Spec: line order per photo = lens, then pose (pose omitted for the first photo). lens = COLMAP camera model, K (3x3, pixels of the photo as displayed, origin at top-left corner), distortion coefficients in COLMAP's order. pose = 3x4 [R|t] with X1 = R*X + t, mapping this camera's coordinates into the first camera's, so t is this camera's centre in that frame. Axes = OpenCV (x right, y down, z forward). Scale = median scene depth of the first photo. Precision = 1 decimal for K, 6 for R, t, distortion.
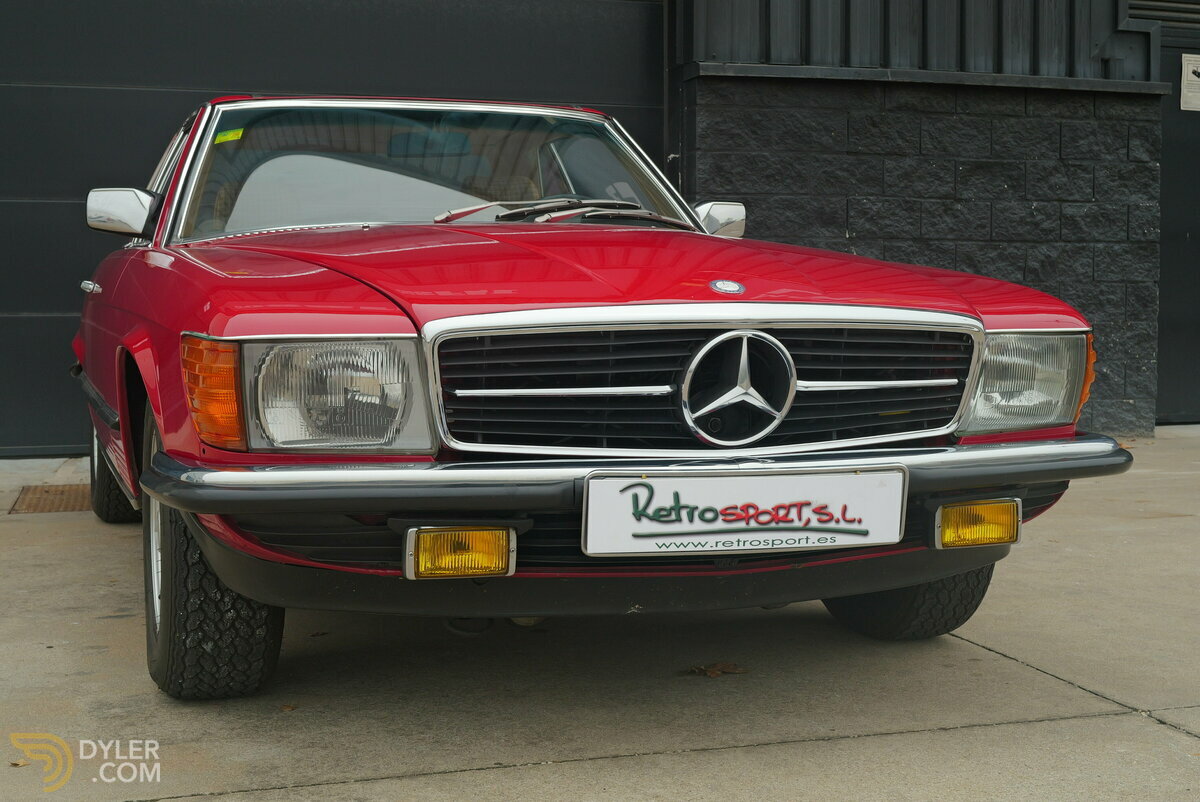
lens RADIAL K [[1662.1, 0, 600.0], [0, 1662.1, 401.0], [0, 0, 1]] dist [-0.000403, -0.078141]
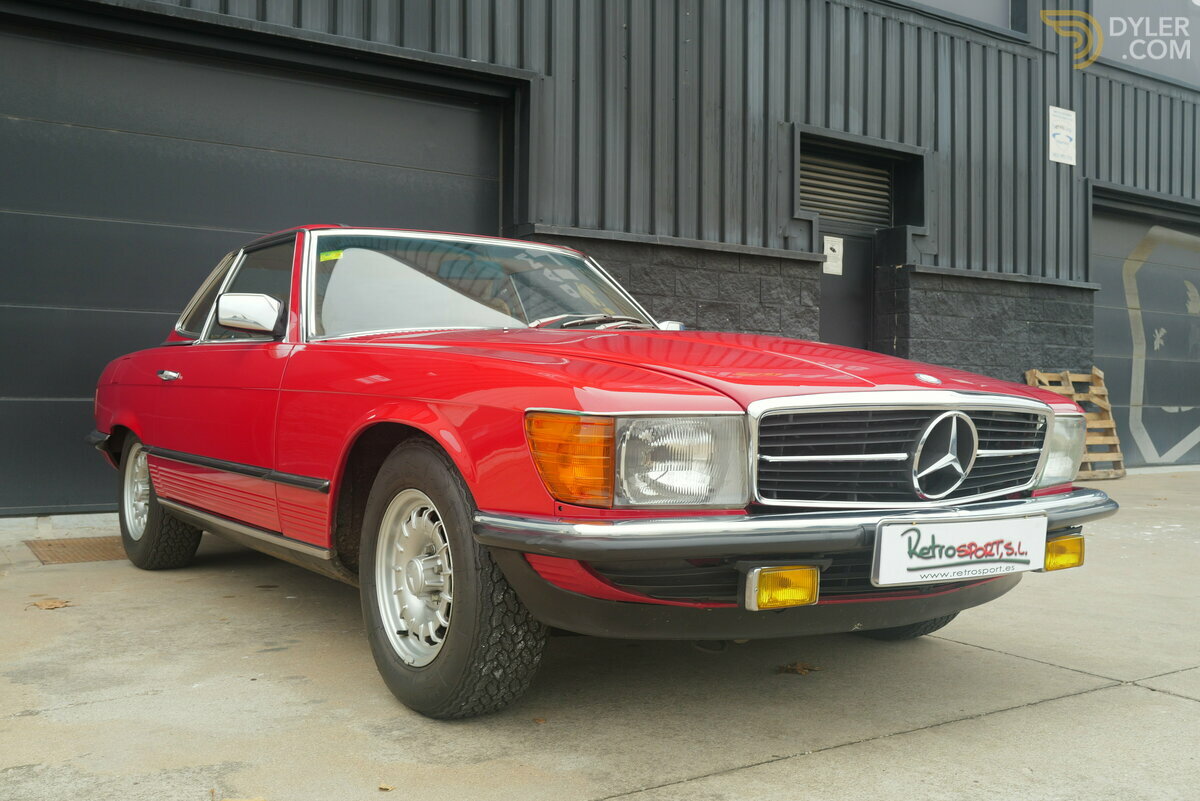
lens RADIAL K [[1160.0, 0, 600.0], [0, 1160.0, 400.5], [0, 0, 1]] dist [-0.000460, -0.127352]
pose [[0.960852, 0.012013, 0.276800, -0.152893], [0.004533, 0.998244, -0.059059, 0.000748], [-0.277024, 0.058001, 0.959111, 0.065612]]
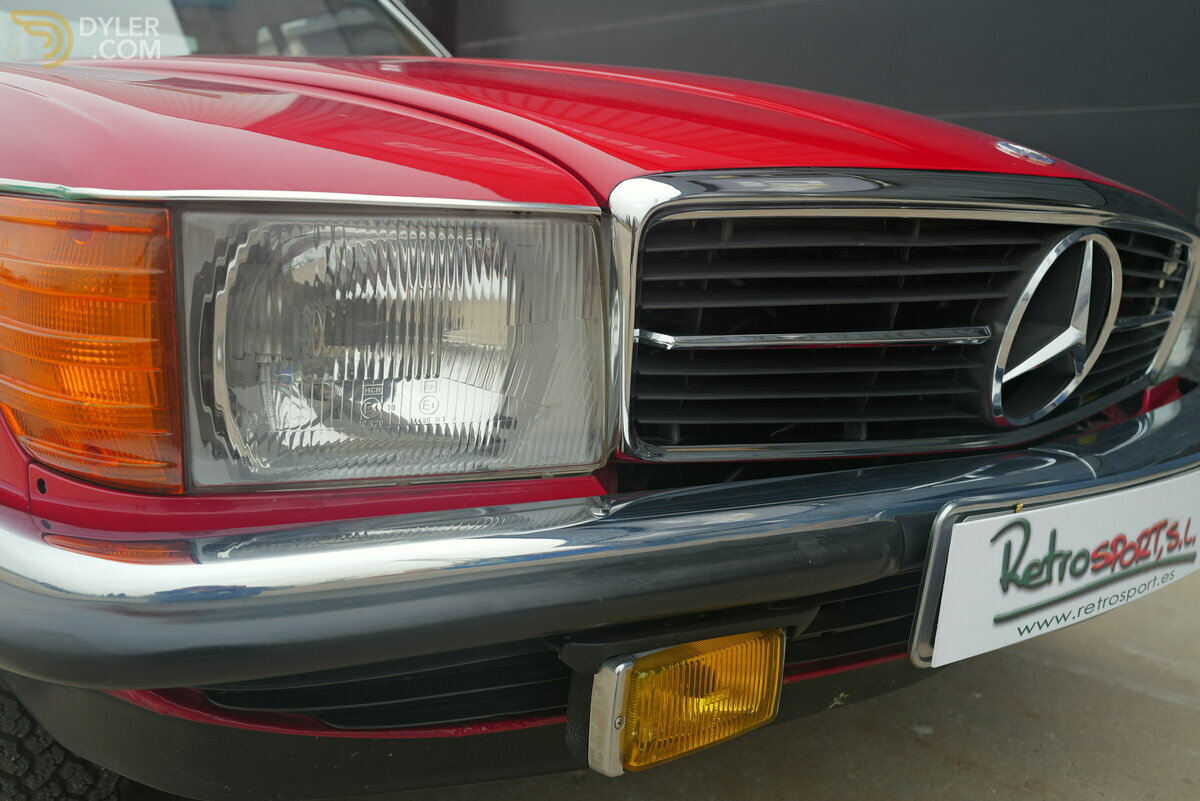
lens RADIAL K [[1109.7, 0, 600.0], [0, 1109.7, 400.5], [0, 0, 1]] dist [-0.012212, -0.005376]
pose [[0.925896, -0.020268, 0.377234, -0.074023], [-0.014298, 0.995964, 0.088604, -0.005307], [-0.377508, -0.087432, 0.921870, 0.244804]]
